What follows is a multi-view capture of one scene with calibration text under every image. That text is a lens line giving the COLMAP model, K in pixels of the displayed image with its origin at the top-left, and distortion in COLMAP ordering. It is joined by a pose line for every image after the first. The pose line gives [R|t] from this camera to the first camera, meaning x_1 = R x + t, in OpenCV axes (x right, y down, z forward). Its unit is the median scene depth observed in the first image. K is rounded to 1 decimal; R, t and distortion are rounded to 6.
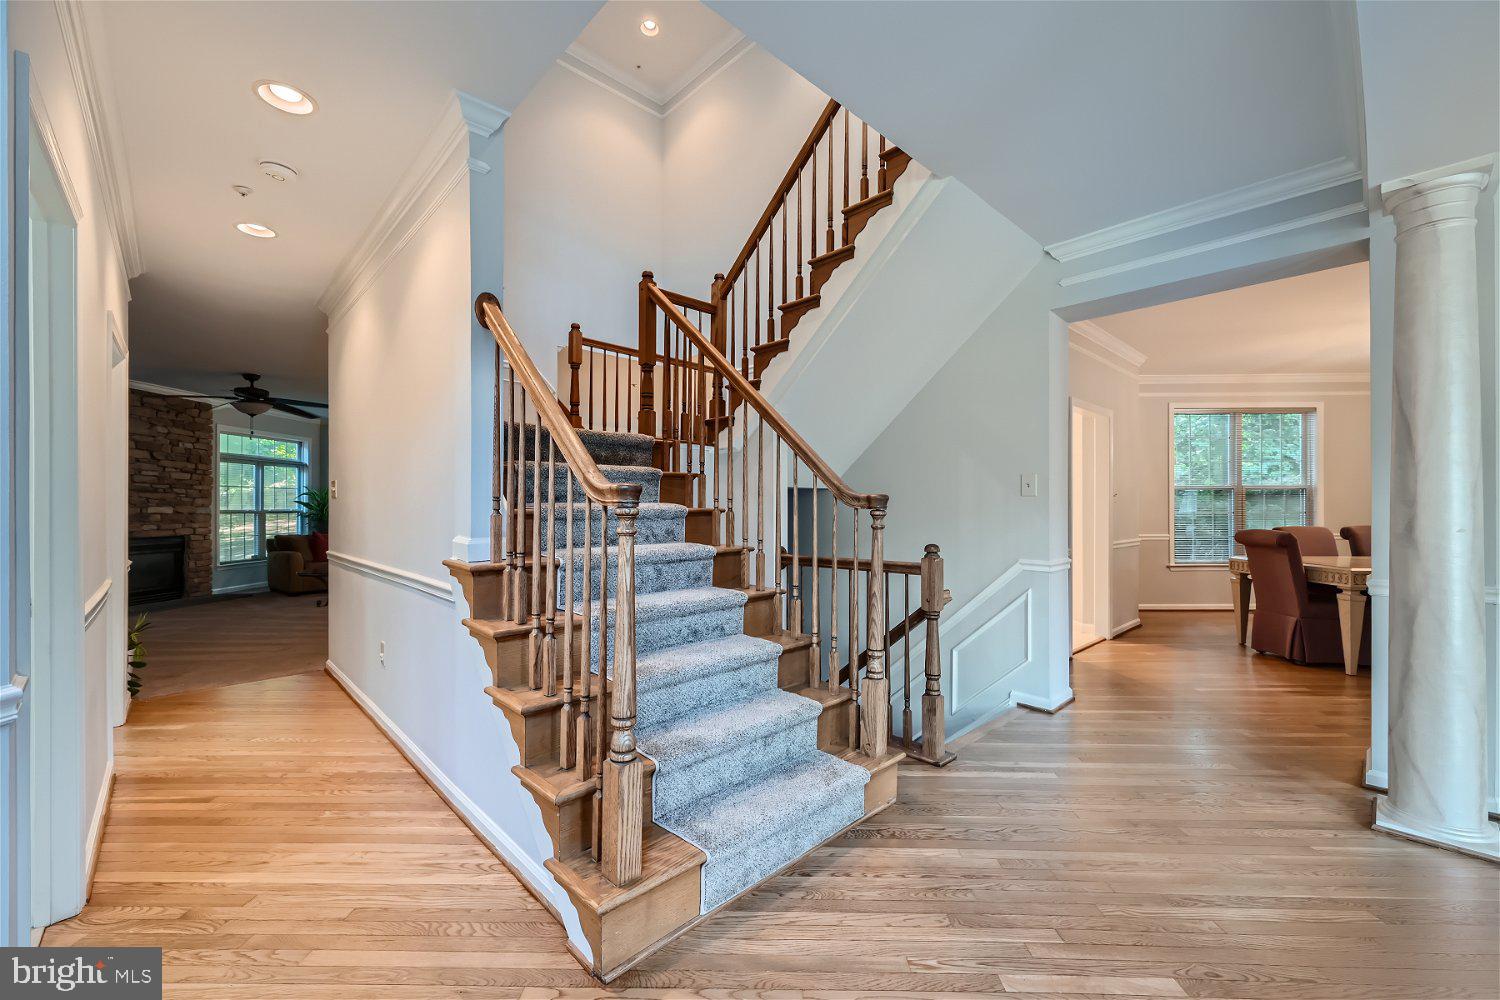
lens RADIAL K [[601.5, 0, 746.2], [0, 601.5, 507.2], [0, 0, 1]] dist [-0.000002, 0.000659]
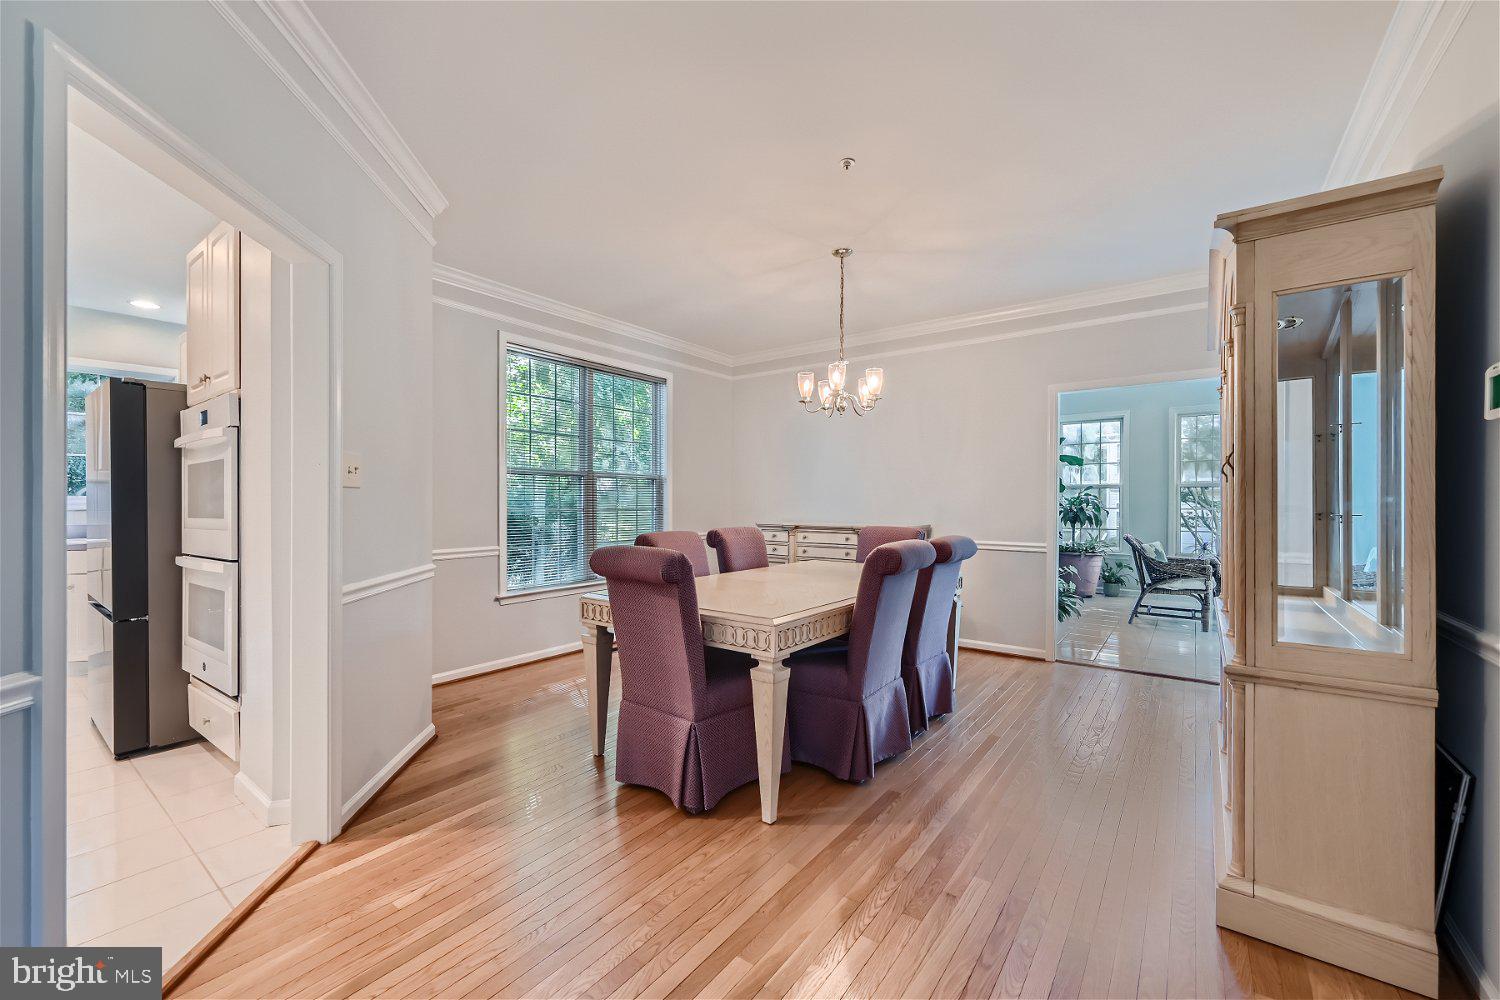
lens RADIAL K [[601.5, 0, 750.0], [0, 601.5, 506.9], [0, 0, 1]] dist [-0.000002, 0.000659]
pose [[0.576448, -0.003312, 0.817127, 0.466467], [-0.002805, 0.999978, 0.006032, 0.001749], [-0.817129, -0.005769, 0.576426, 0.585083]]
